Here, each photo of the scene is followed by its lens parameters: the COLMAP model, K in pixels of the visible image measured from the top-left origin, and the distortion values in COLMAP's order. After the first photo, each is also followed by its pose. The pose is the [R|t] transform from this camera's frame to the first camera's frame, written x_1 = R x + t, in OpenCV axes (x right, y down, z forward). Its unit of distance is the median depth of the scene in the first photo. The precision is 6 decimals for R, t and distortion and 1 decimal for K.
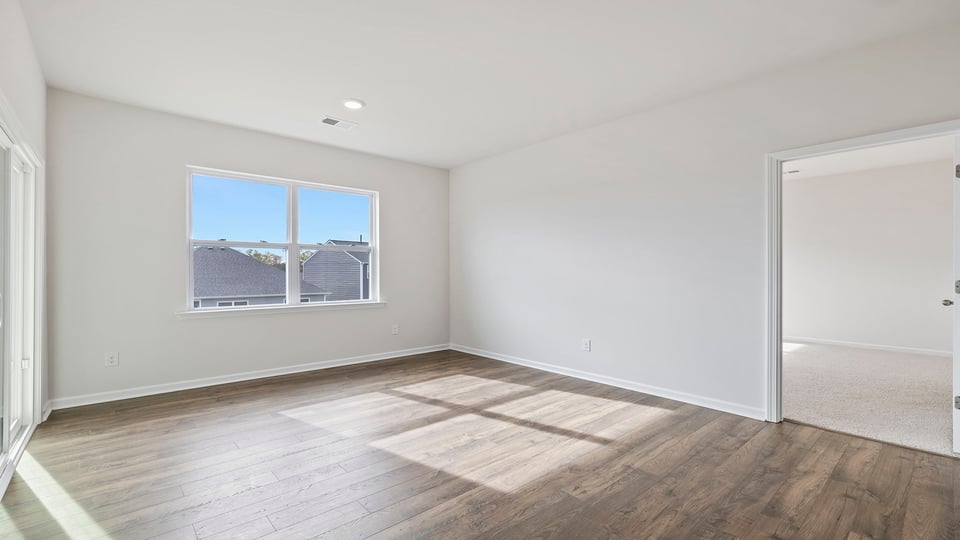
lens RADIAL K [[409.7, 0, 480.0], [0, 409.7, 270.0], [0, 0, 1]] dist [-0.000345, 0.000073]
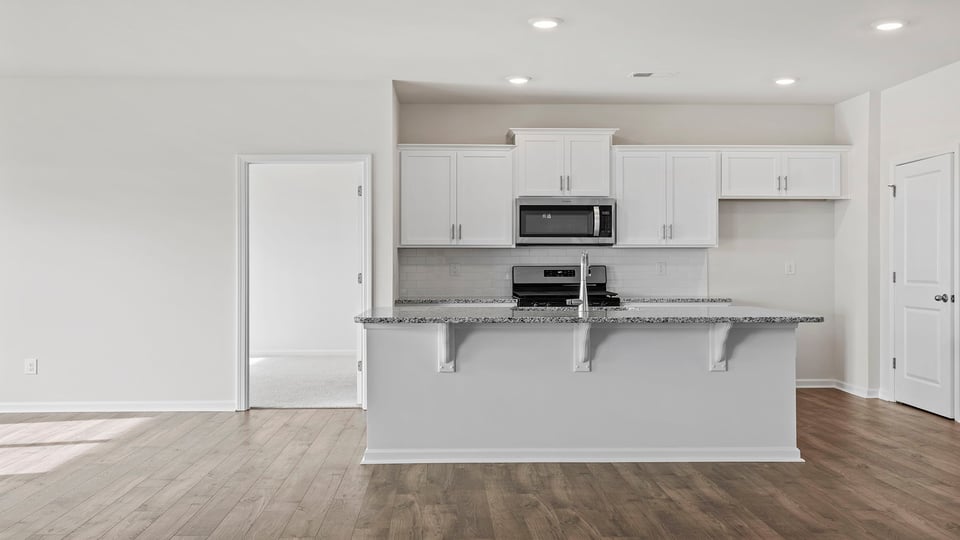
lens RADIAL K [[968.1, 0, 480.0], [0, 968.1, 270.0], [0, 0, 1]] dist [-0.006213, -0.005650]
pose [[0.645387, -0.010757, 0.763780, -0.773588], [-0.004865, 0.999823, 0.018192, -0.038812], [-0.763840, -0.015456, 0.645220, -1.050424]]
